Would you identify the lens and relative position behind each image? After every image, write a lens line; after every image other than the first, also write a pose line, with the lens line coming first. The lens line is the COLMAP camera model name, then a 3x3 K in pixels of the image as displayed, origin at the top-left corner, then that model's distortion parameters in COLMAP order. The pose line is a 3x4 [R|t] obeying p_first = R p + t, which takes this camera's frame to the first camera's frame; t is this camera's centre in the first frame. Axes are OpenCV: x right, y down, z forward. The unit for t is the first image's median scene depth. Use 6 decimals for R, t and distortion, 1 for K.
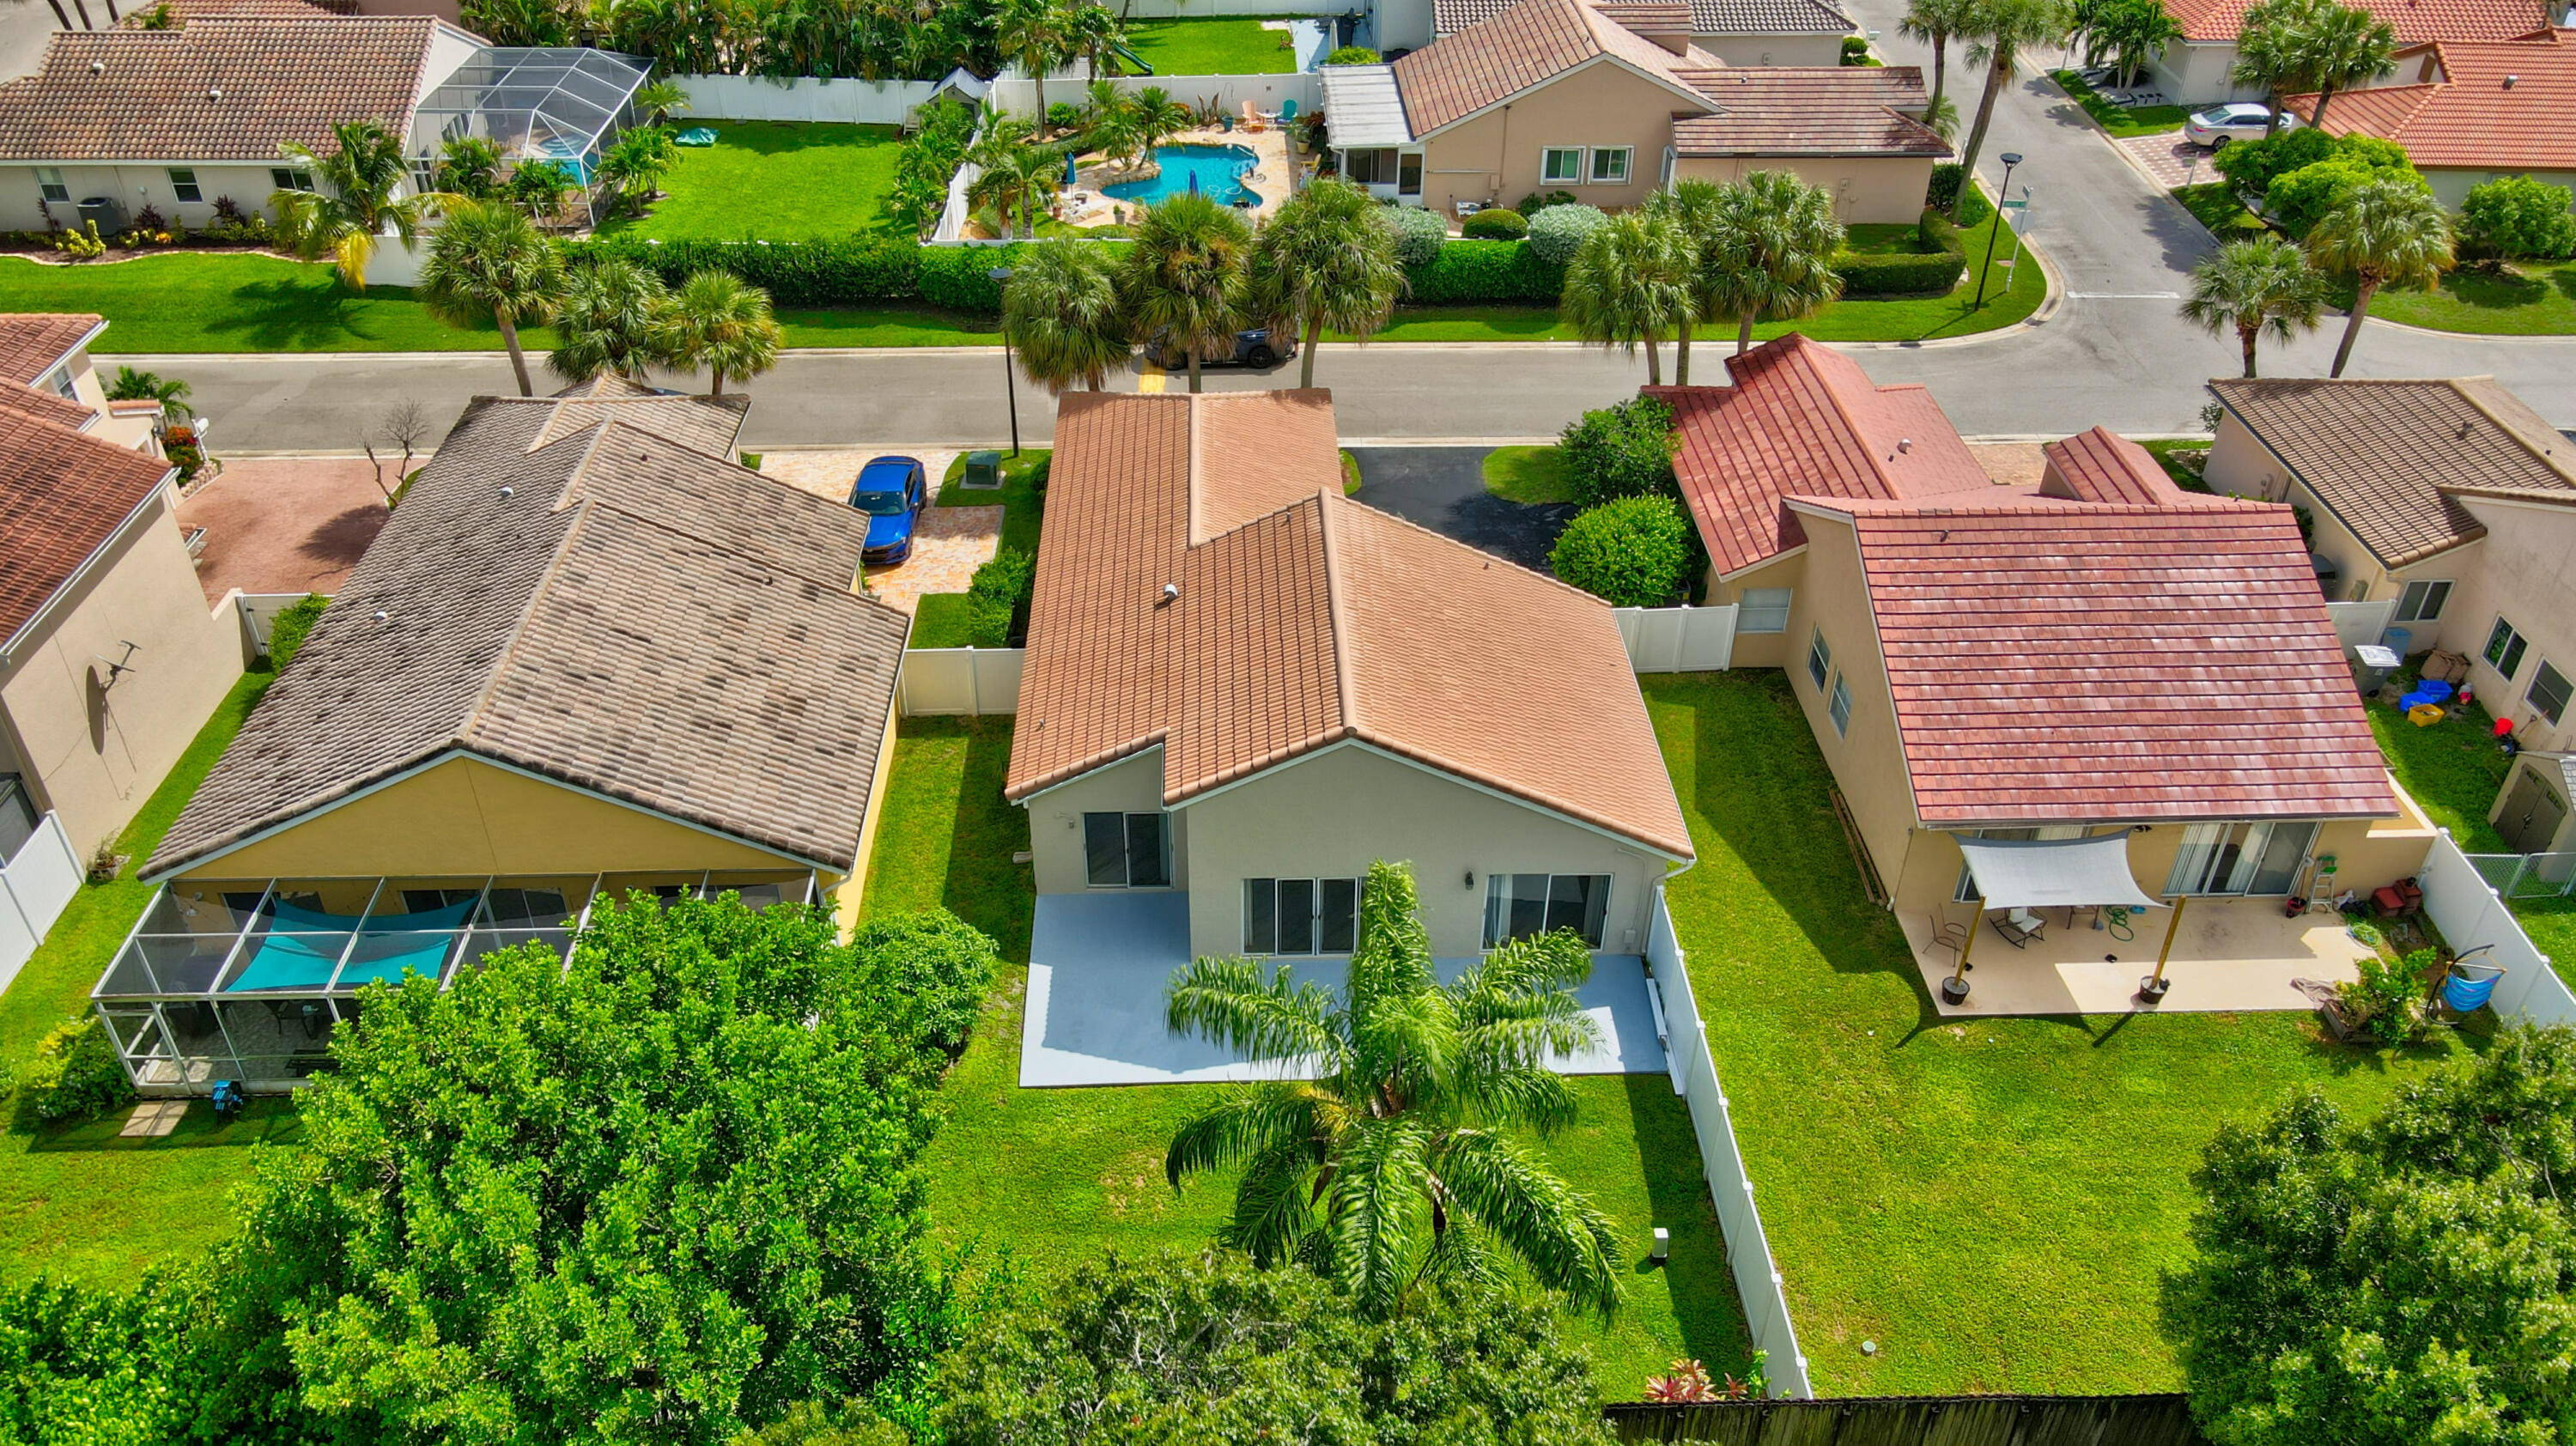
lens RADIAL K [[1899.3, 0, 1272.1], [0, 1899.3, 723.3], [0, 0, 1]] dist [-0.014326, 0.049952]
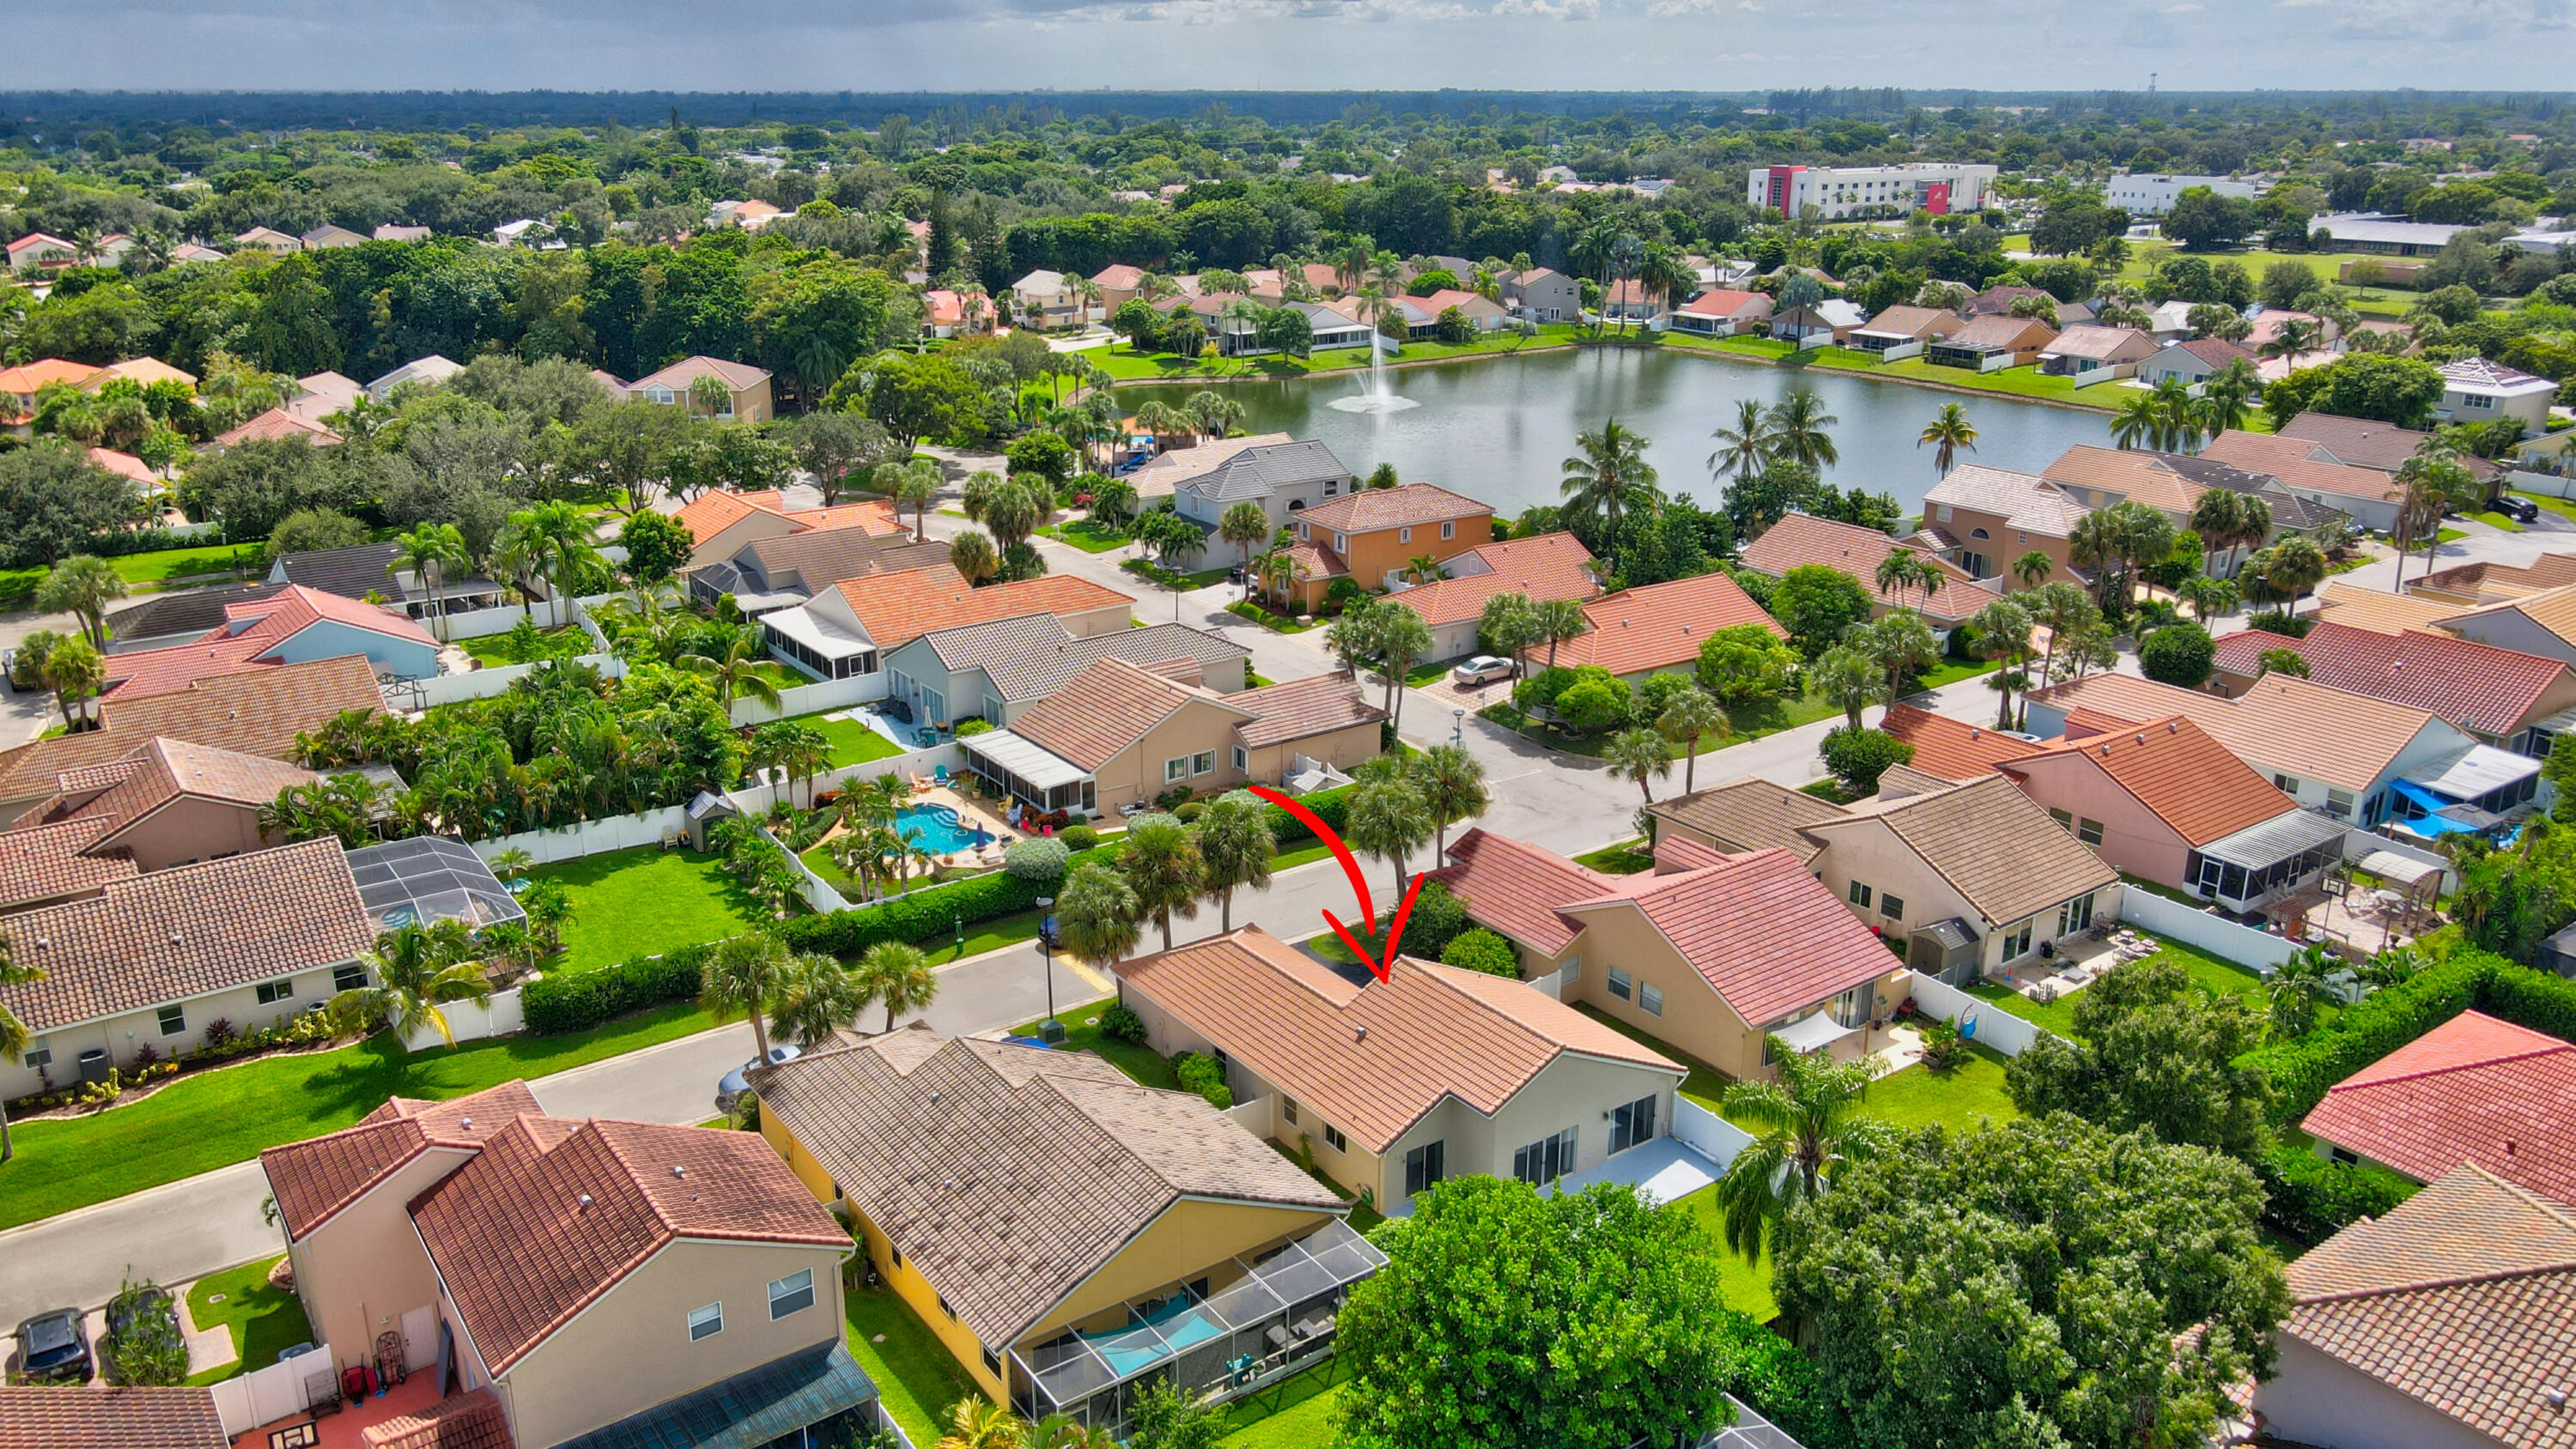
lens RADIAL K [[1890.0, 0, 1265.4], [0, 1890.0, 726.4], [0, 0, 1]] dist [-0.037091, 0.124619]
pose [[0.834706, -0.181732, 0.519846, -1.013736], [0.324336, 0.925123, -0.197368, -0.015197], [-0.445053, 0.333349, 0.831148, -0.512546]]
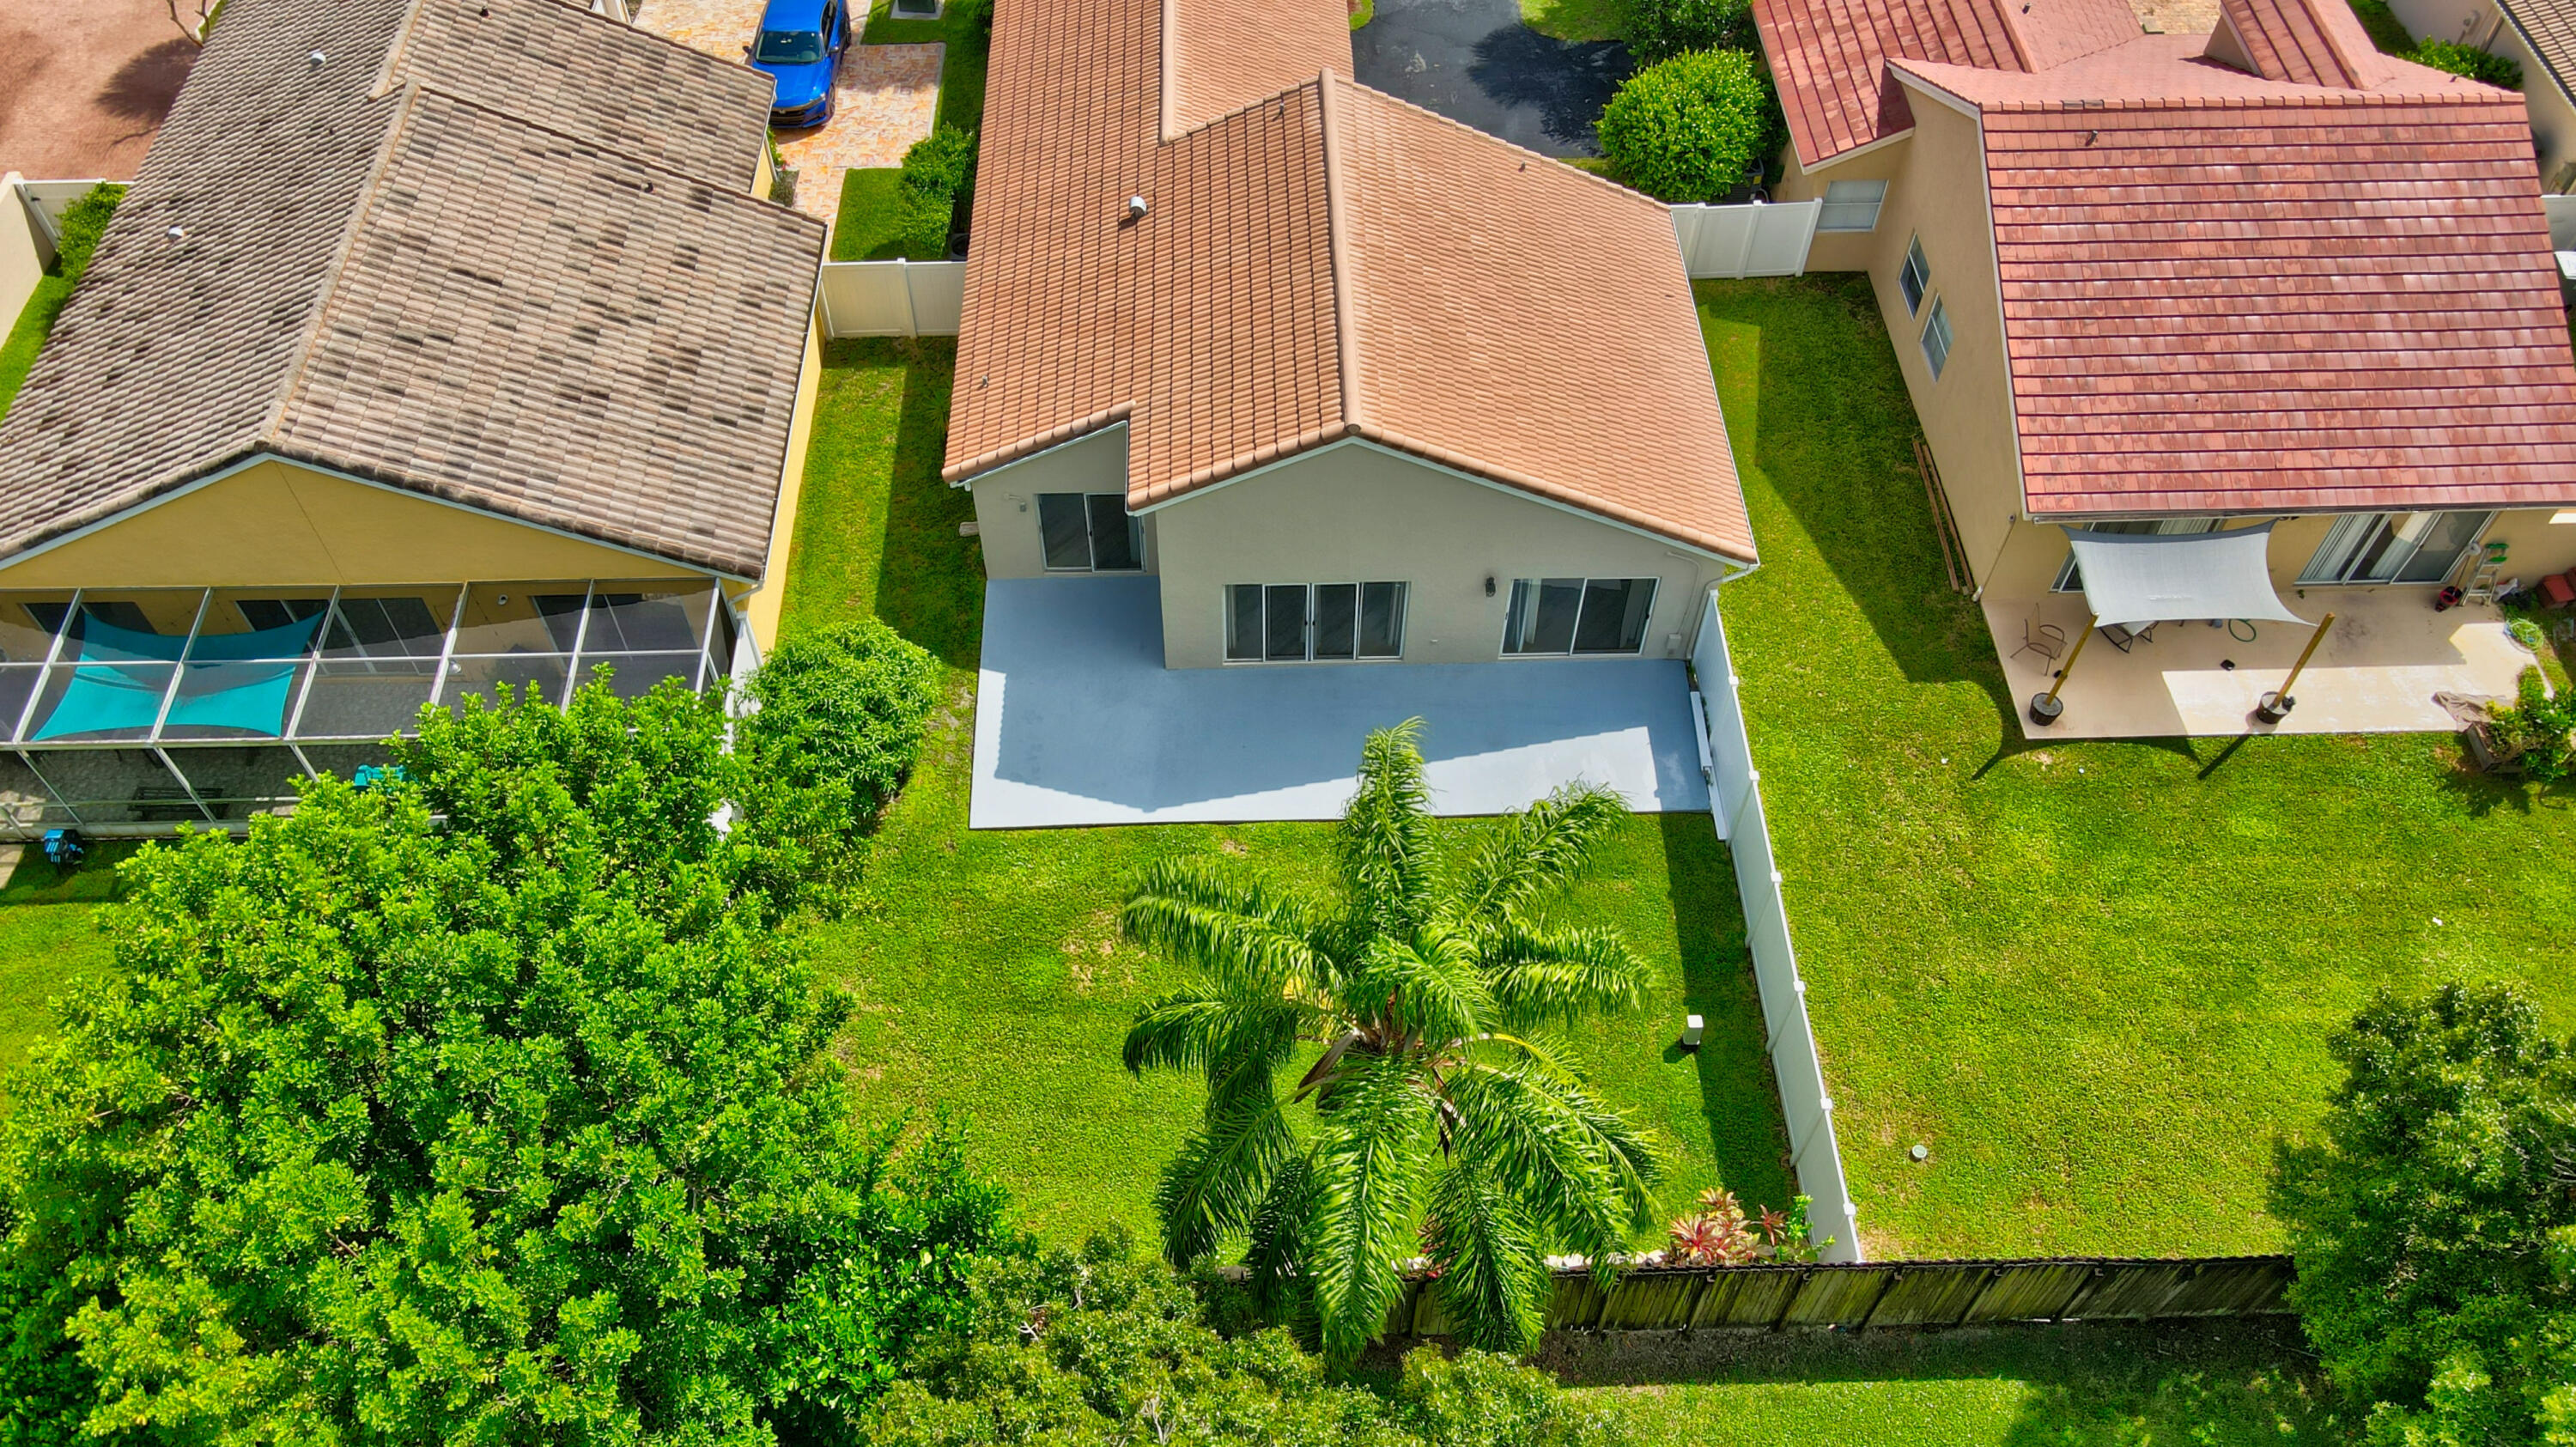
lens RADIAL K [[1901.6, 0, 1276.6], [0, 1901.6, 724.8], [0, 0, 1]] dist [-0.008247, 0.035055]
pose [[0.999998, 0.001963, -0.000264, 0.007616], [-0.001799, 0.955875, 0.293768, -0.099881], [0.000829, -0.293767, 0.955877, 0.154292]]
